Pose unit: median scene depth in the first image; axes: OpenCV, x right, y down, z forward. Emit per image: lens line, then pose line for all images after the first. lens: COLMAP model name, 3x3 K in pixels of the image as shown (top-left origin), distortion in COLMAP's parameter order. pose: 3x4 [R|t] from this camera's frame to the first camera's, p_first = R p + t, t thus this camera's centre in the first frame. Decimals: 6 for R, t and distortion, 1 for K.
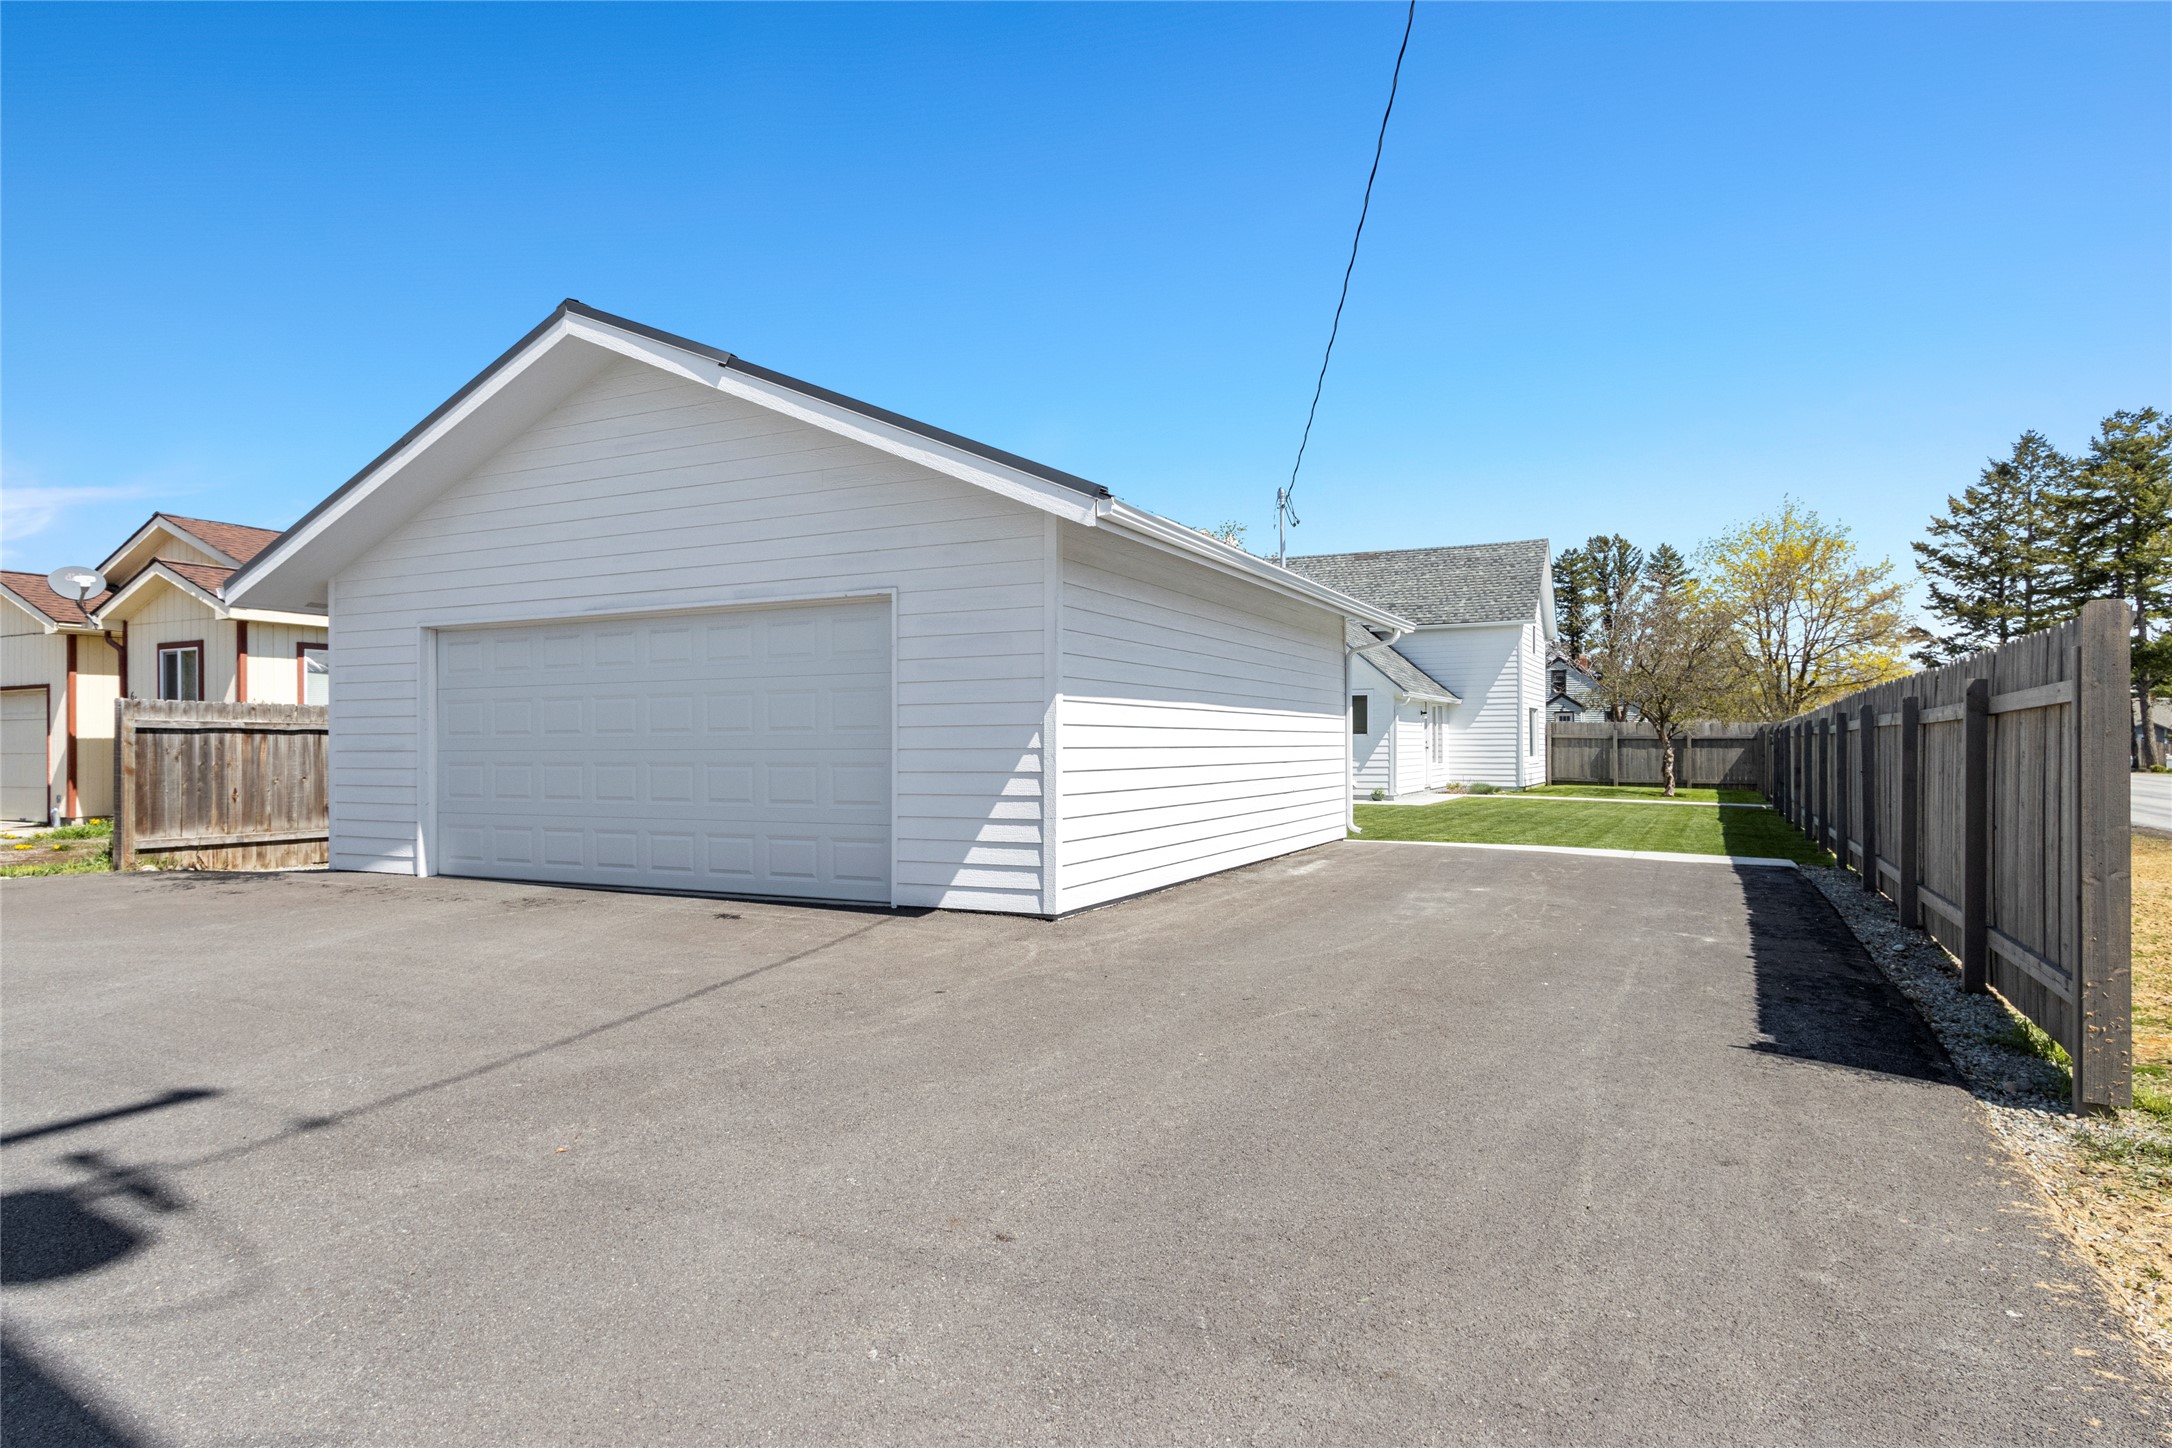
lens RADIAL K [[1301.8, 0, 1086.0], [0, 1301.8, 724.0], [0, 0, 1]] dist [0.000227, 0.000082]
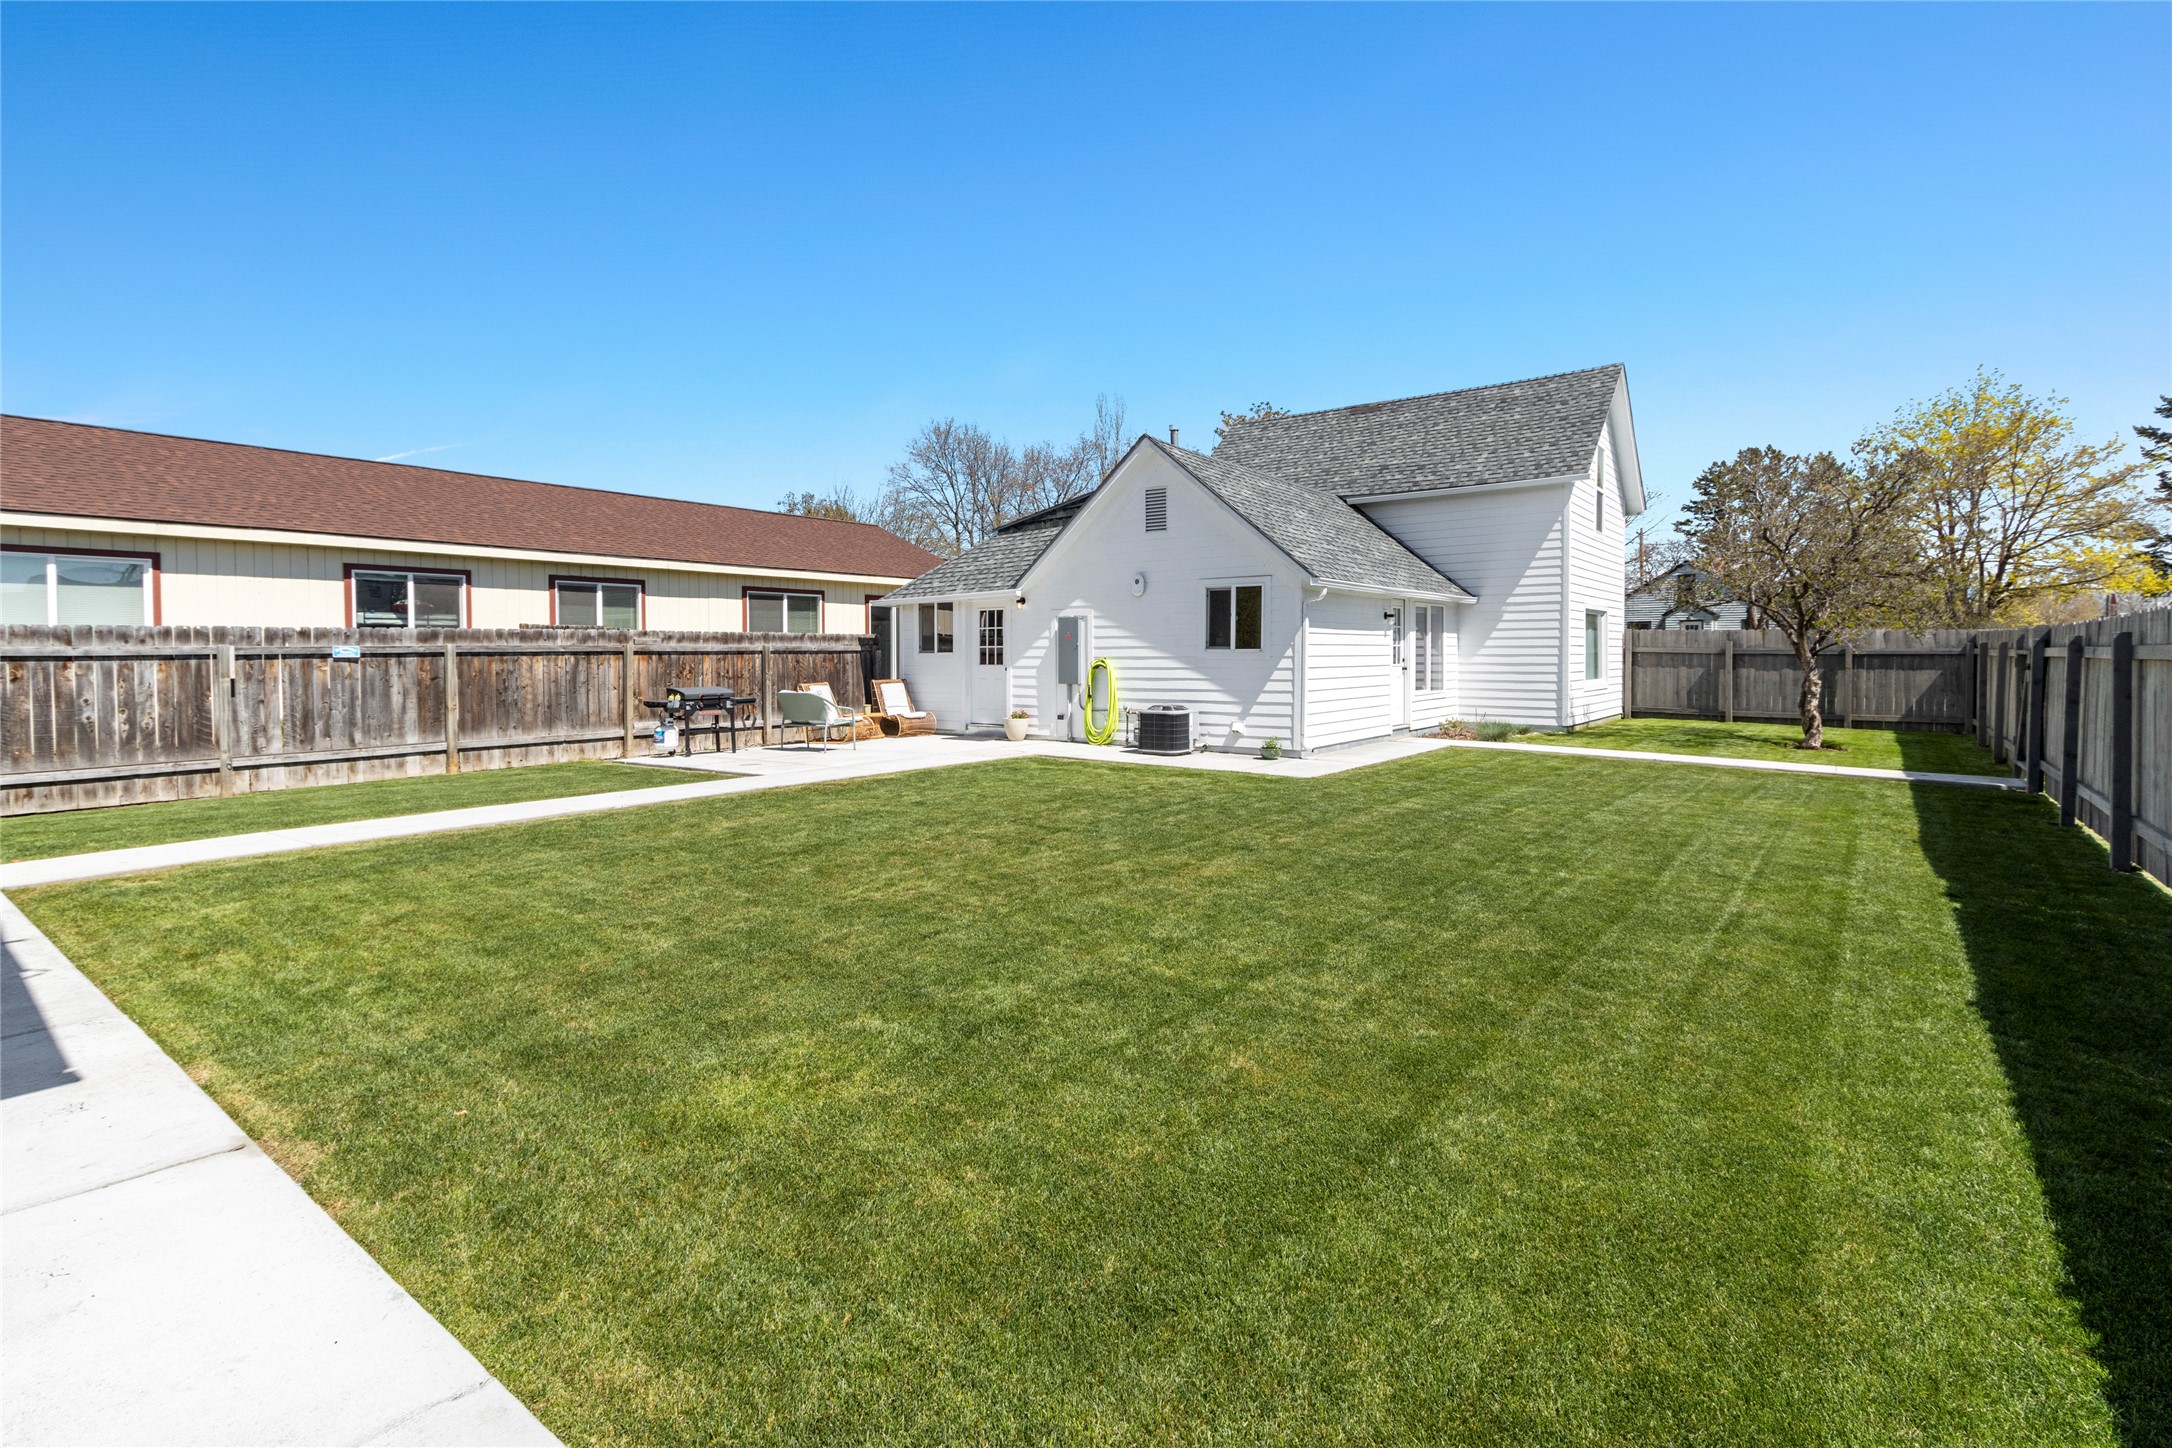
lens RADIAL K [[1012.7, 0, 1057.0], [0, 1012.7, 680.4], [0, 0, 1]] dist [-0.019550, 0.000289]
pose [[0.973129, 0.008089, -0.230117, 0.179446], [0.002258, 0.998999, 0.044666, 0.000682], [0.230248, -0.043986, 0.972137, 0.392219]]
